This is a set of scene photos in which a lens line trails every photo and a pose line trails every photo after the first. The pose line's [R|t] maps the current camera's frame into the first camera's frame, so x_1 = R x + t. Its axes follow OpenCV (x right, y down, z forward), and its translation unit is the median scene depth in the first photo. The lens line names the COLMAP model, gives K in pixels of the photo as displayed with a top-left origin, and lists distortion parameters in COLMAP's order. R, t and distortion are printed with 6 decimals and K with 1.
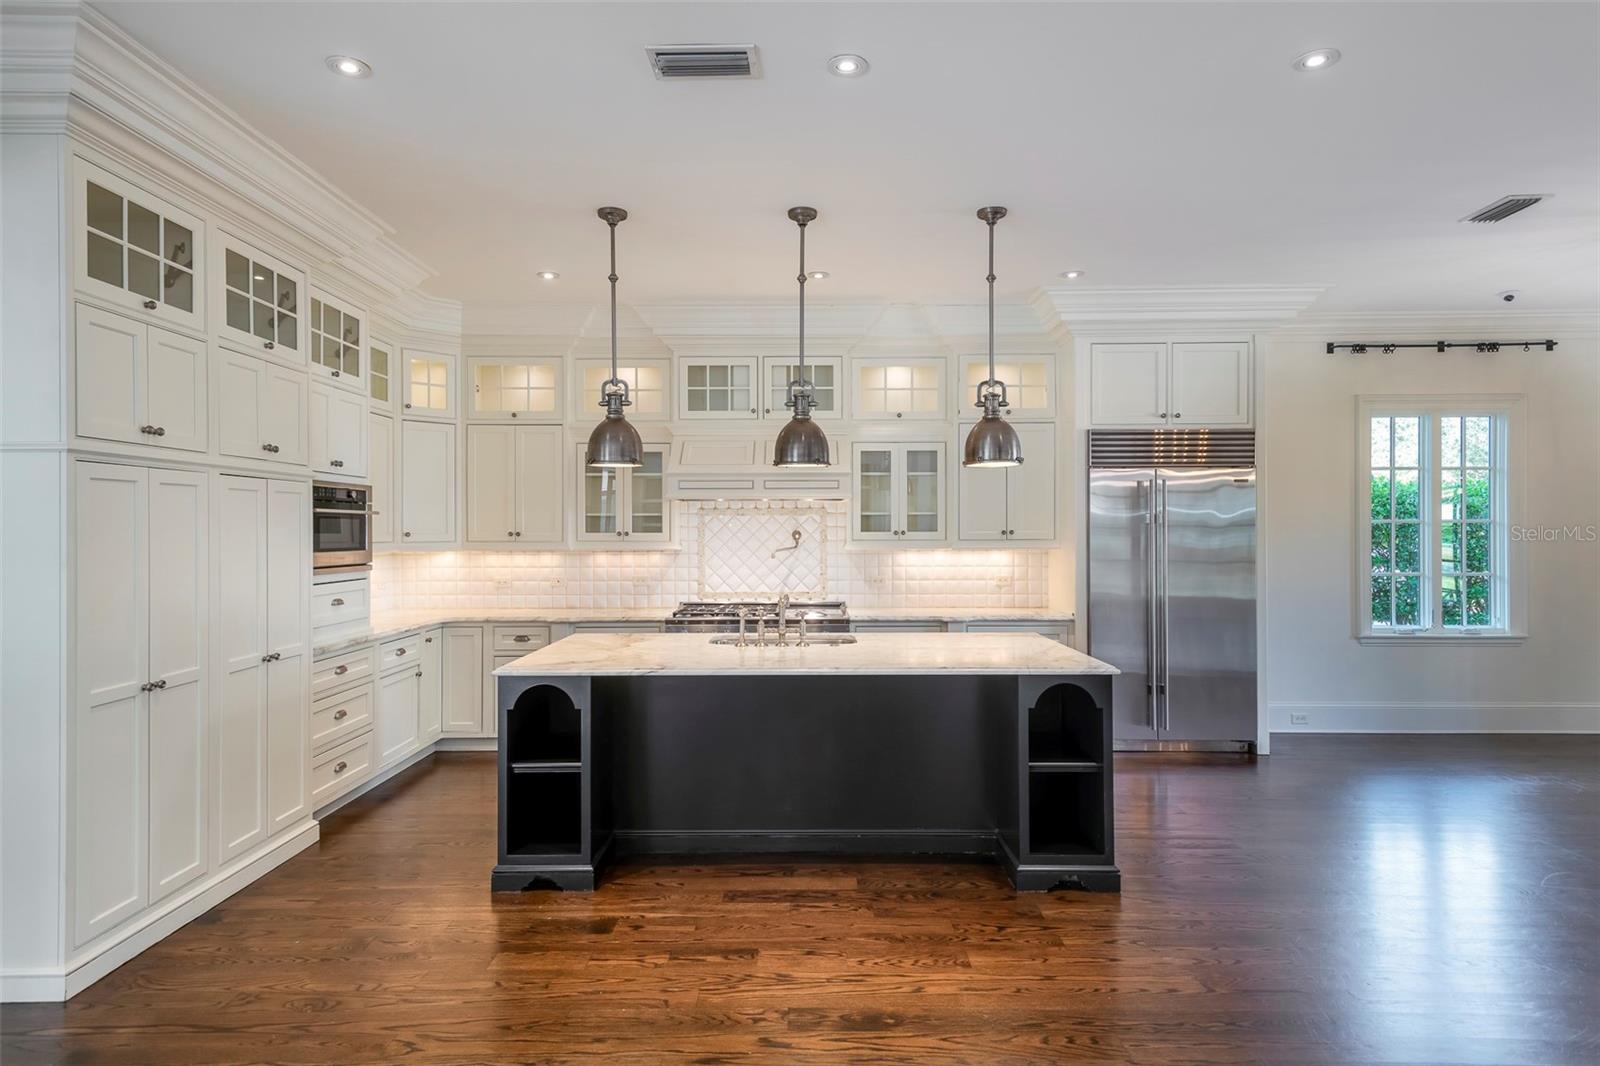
lens RADIAL K [[898.2, 0, 793.8], [0, 898.2, 530.9], [0, 0, 1]] dist [0.032846, -0.001530]
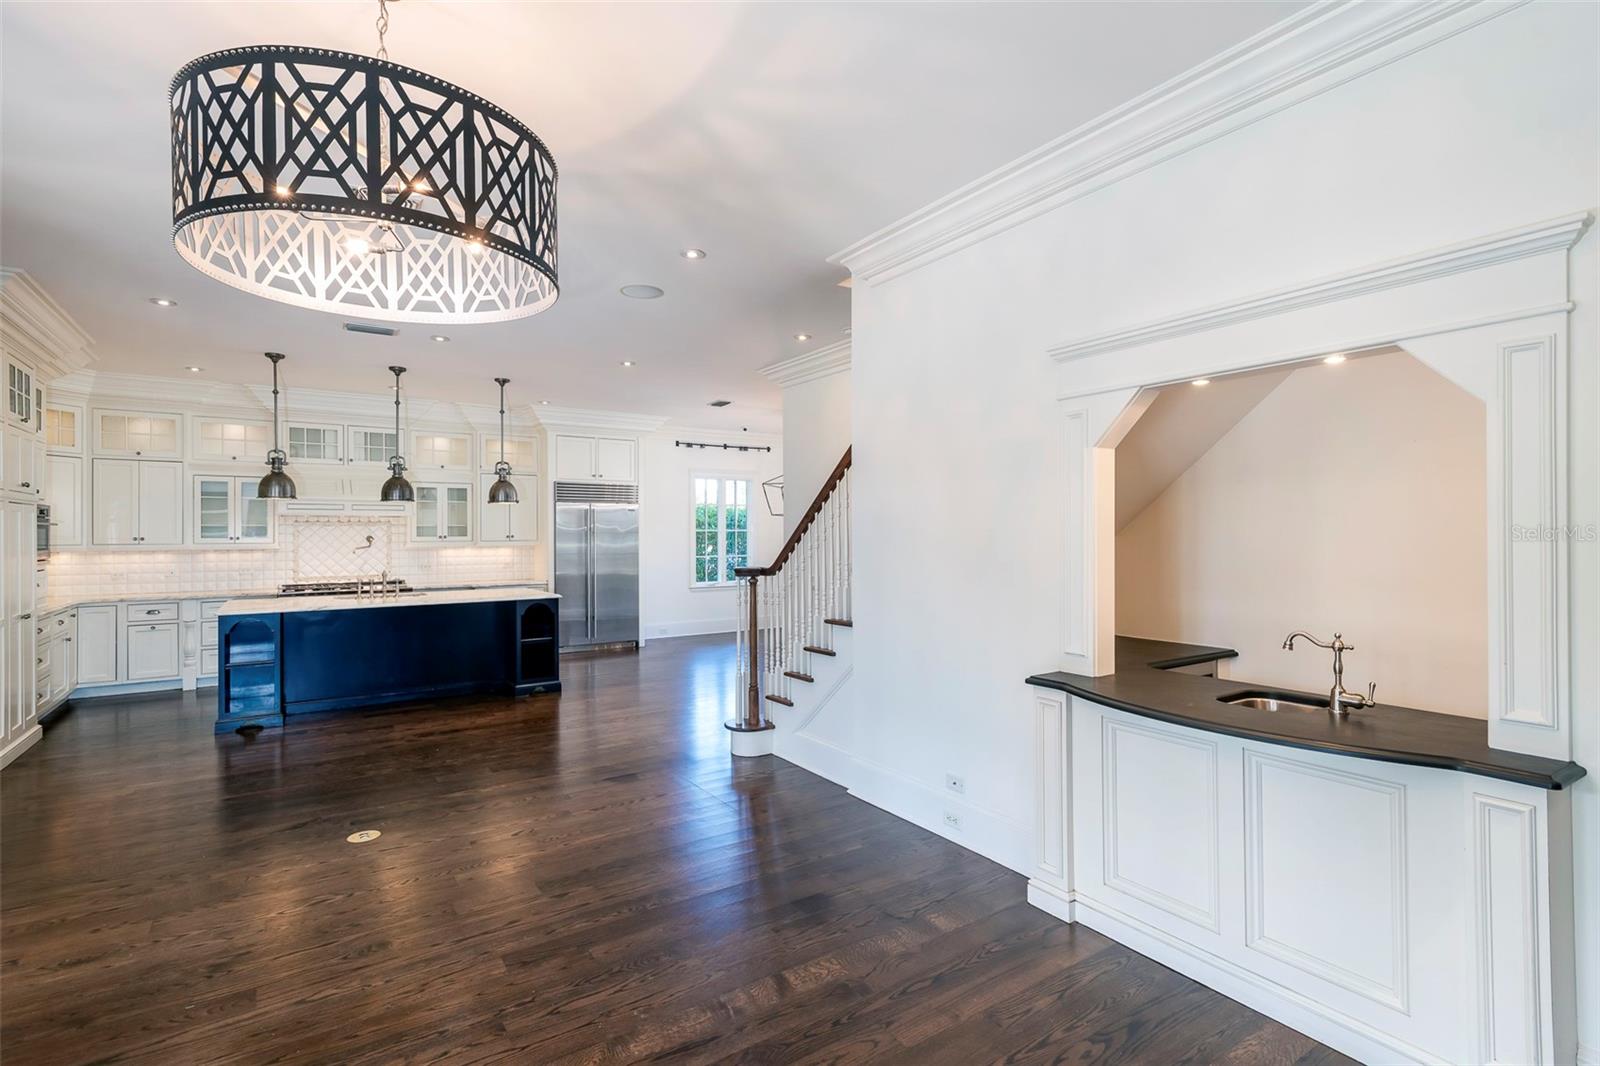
lens RADIAL K [[758.5, 0, 800.0], [0, 758.5, 533.0], [0, 0, 1]] dist [0.018267, -0.008644]
pose [[0.824385, -0.000824, 0.566029, -0.147150], [0.003515, 0.999987, -0.003664, 0.002397], [-0.566018, 0.005010, 0.824377, -0.588461]]
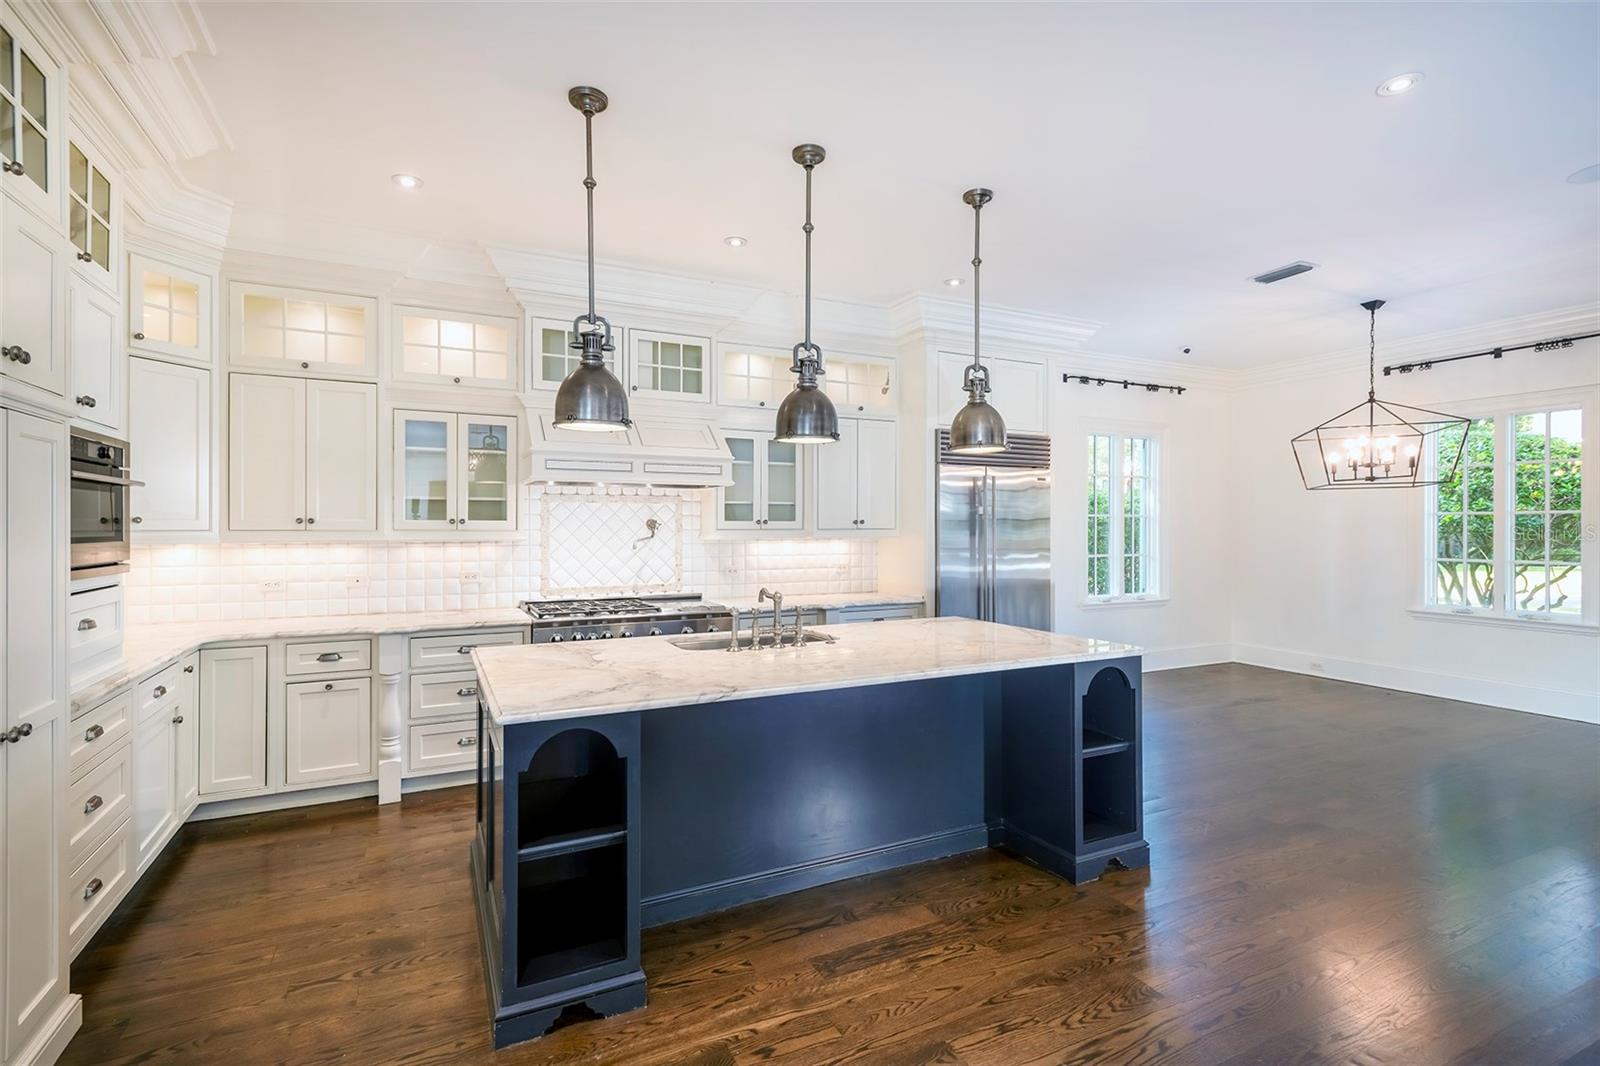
lens RADIAL K [[758.3, 0, 796.3], [0, 758.3, 526.9], [0, 0, 1]] dist [0.012892, -0.001656]
pose [[0.894163, 0.002569, 0.447734, -0.243340], [-0.002035, 0.999997, -0.001673, 0.009537], [-0.447737, 0.000585, 0.894165, 0.250873]]
